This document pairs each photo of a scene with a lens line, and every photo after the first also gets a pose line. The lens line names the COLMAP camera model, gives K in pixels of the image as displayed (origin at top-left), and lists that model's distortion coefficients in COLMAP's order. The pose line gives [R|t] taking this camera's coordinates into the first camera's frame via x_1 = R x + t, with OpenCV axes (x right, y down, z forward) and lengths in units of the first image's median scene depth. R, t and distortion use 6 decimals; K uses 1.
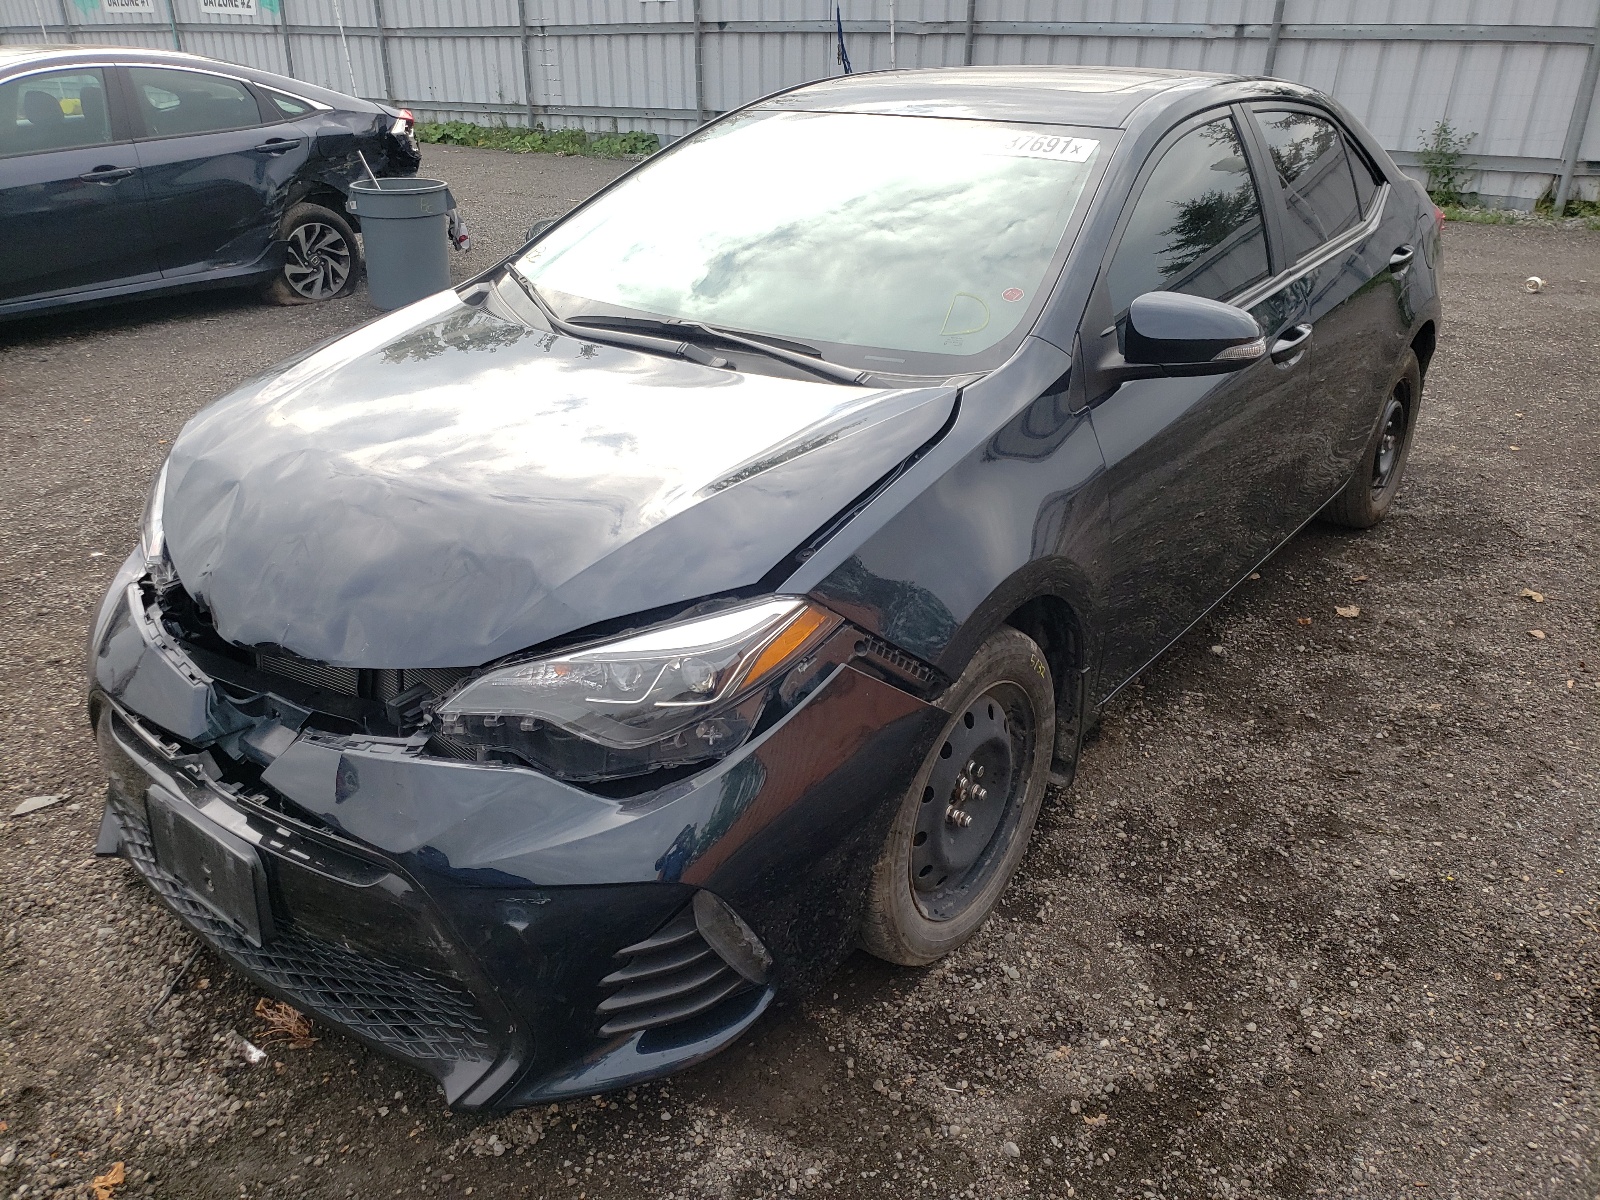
lens RADIAL K [[1207.1, 0, 801.9], [0, 1207.1, 605.5], [0, 0, 1]] dist [0.031882, 0.002585]
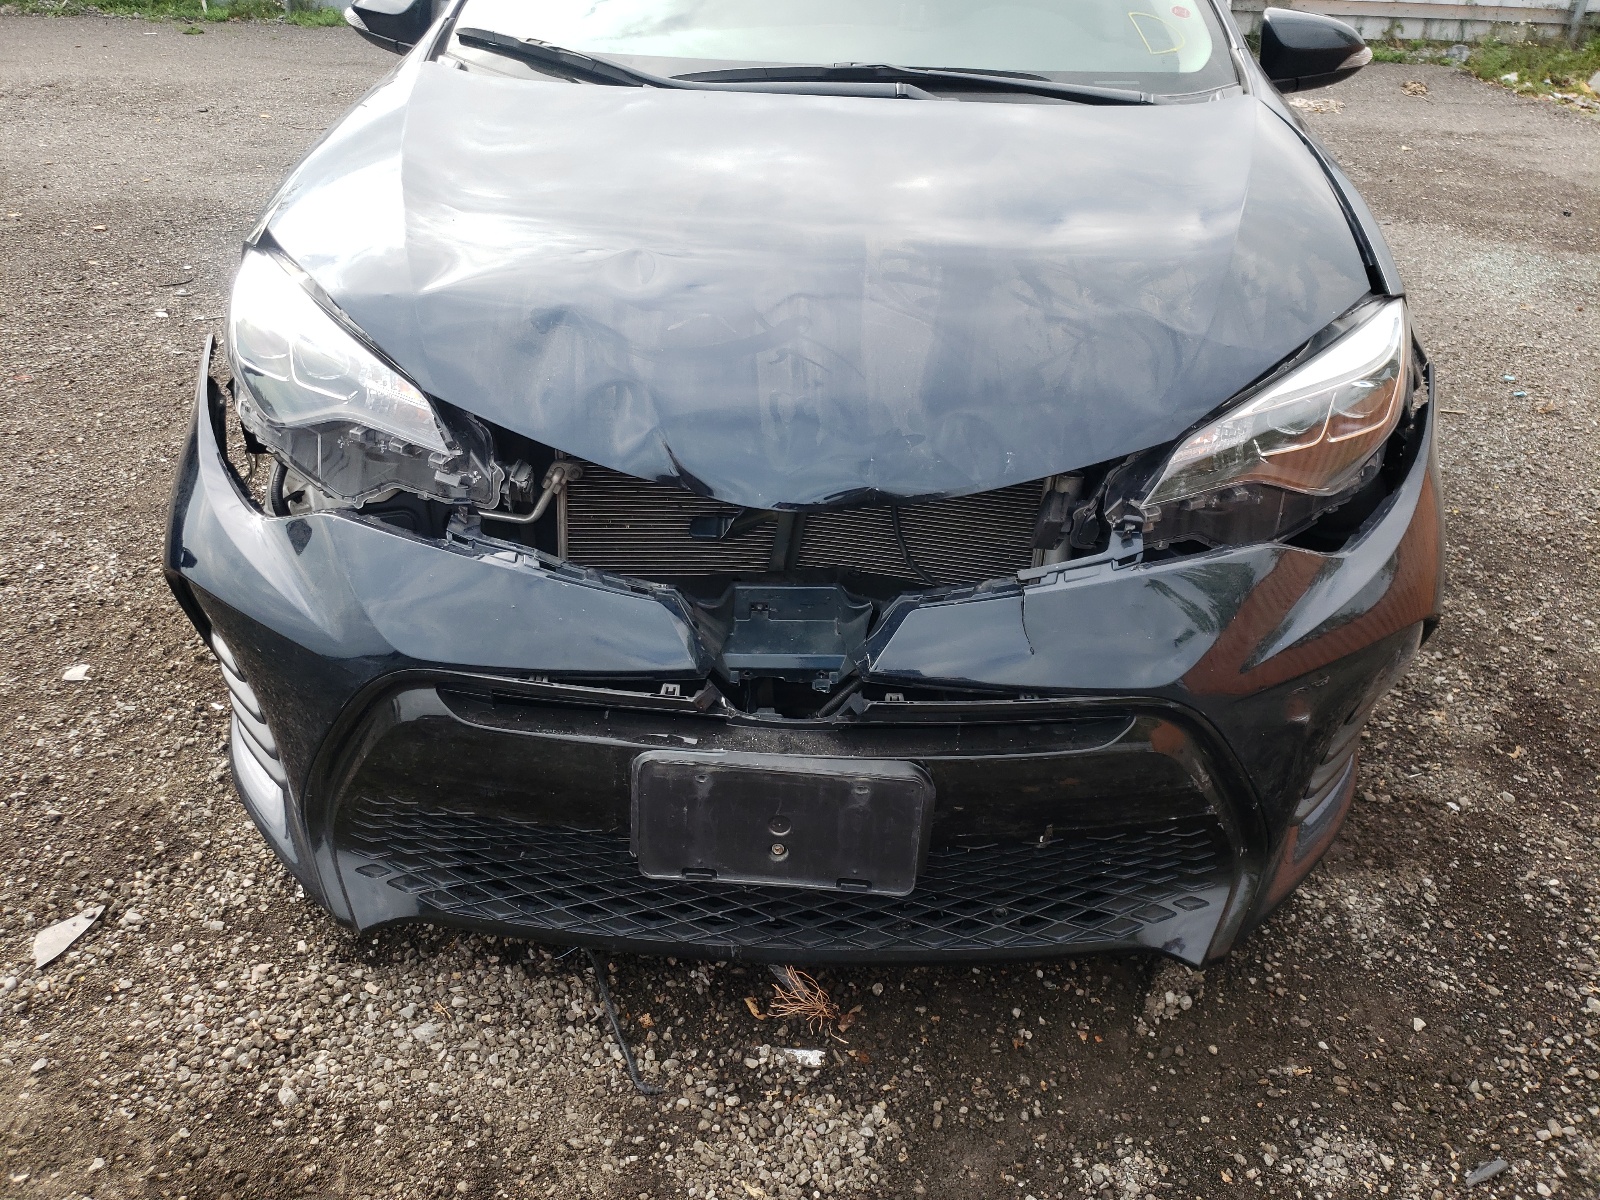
lens RADIAL K [[1226.5, 0, 808.9], [0, 1226.5, 593.7], [0, 0, 1]] dist [0.013255, 0.000563]
pose [[0.821470, -0.262050, 0.506475, -0.753949], [0.215330, 0.964950, 0.150013, -0.020521], [-0.528034, -0.014171, 0.849105, 0.362511]]
